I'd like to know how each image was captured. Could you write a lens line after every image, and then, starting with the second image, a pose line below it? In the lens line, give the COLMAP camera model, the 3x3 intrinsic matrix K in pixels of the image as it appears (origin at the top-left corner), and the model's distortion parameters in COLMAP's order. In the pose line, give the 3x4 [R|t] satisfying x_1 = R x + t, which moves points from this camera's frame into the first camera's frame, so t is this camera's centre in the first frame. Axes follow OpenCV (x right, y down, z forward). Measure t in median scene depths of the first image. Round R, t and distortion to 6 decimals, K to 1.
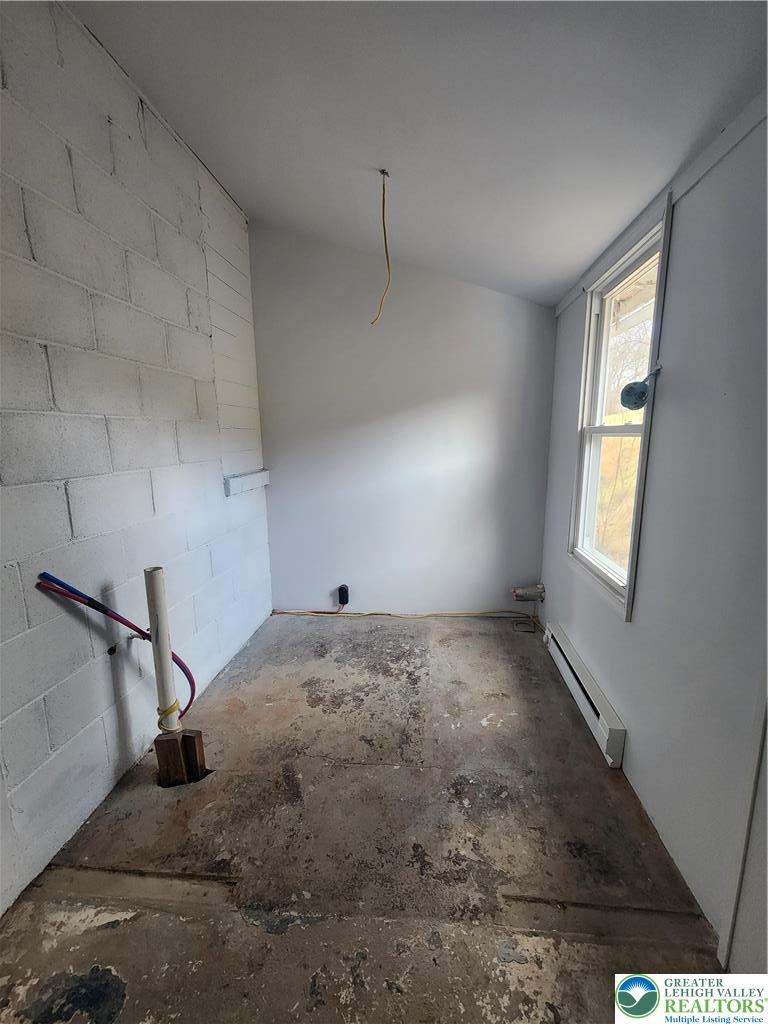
lens RADIAL K [[423.6, 0, 390.5], [0, 423.6, 512.2], [0, 0, 1]] dist [0.001063, -0.000232]
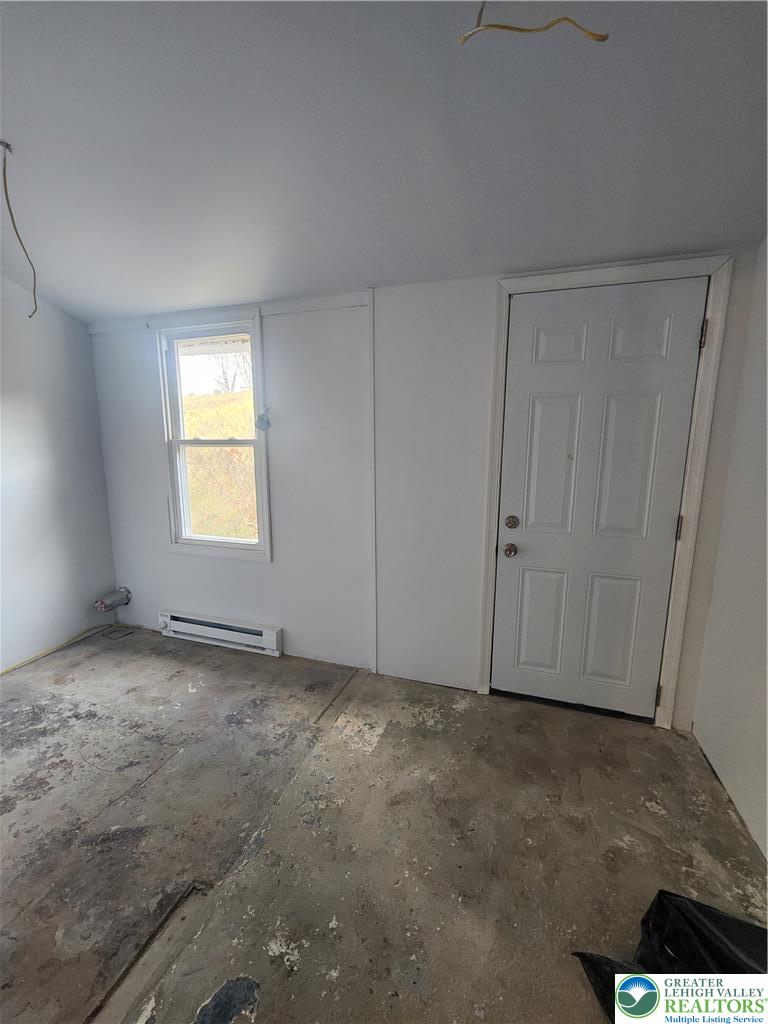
lens RADIAL K [[423.6, 0, 392.7], [0, 423.6, 516.5], [0, 0, 1]] dist [0.001063, -0.000232]
pose [[0.227206, -0.150726, 0.962112, -0.823495], [0.169744, 0.978956, 0.113279, -0.014641], [-0.958939, 0.137575, 0.248009, 0.133939]]
